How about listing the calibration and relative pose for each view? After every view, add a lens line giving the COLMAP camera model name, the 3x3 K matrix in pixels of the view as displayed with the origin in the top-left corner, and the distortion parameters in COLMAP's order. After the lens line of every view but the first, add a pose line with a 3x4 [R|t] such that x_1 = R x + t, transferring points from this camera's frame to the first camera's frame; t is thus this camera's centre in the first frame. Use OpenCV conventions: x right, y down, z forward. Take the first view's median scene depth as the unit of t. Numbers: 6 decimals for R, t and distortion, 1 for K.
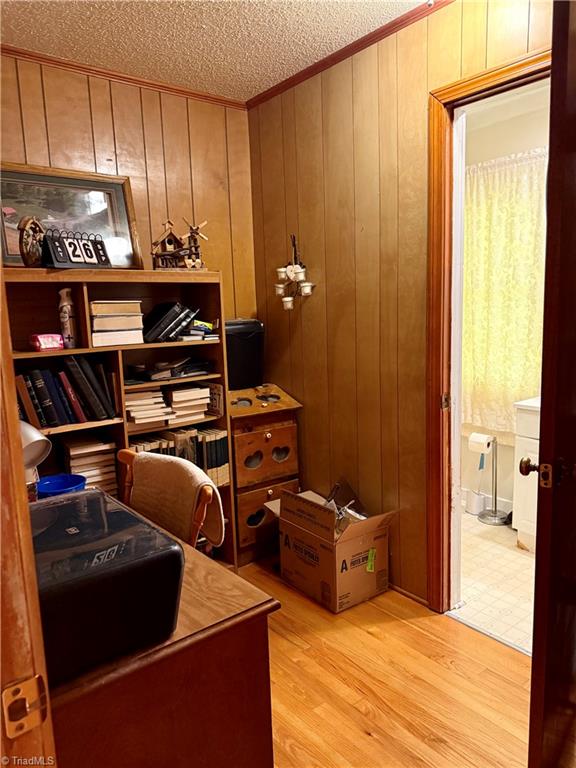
lens RADIAL K [[548.0, 0, 290.8], [0, 548.0, 381.2], [0, 0, 1]] dist [0.041218, -0.066039]
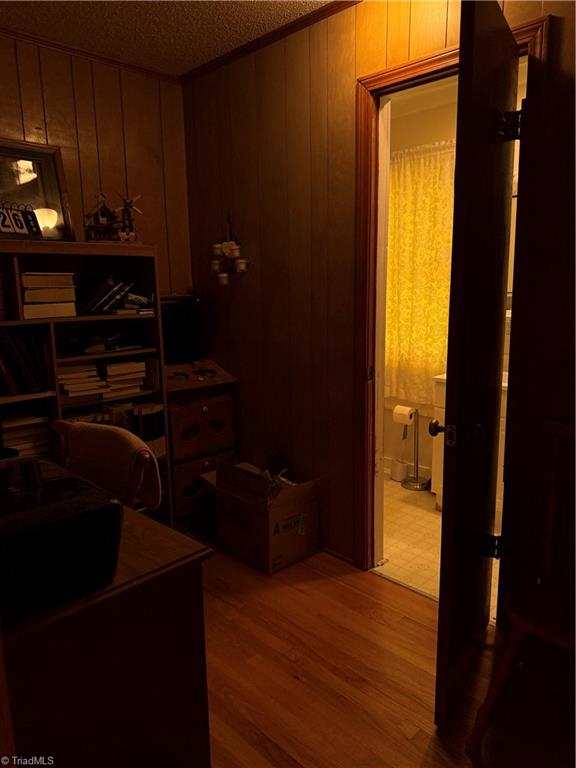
lens RADIAL K [[548.0, 0, 293.9], [0, 548.0, 385.6], [0, 0, 1]] dist [0.041218, -0.066039]
pose [[0.993075, -0.001924, 0.117468, 0.006082], [-0.003315, 0.999009, 0.044391, 0.011340], [-0.117437, -0.044473, 0.992084, -0.045817]]
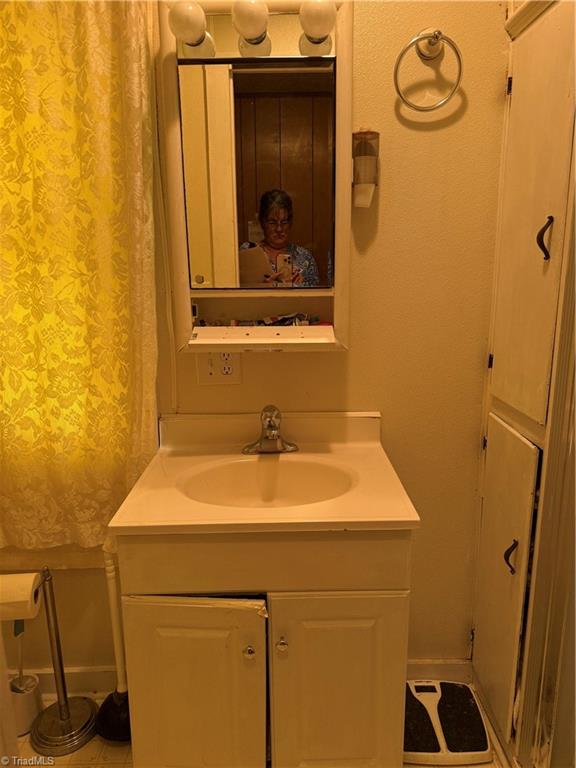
lens RADIAL K [[548.0, 0, 283.1], [0, 548.0, 384.1], [0, 0, 1]] dist [0.041218, -0.066039]
pose [[0.631392, -0.155114, 0.759792, 0.214712], [0.092673, 0.987862, 0.124664, -0.105768], [-0.769906, -0.008299, 0.638103, 0.695062]]
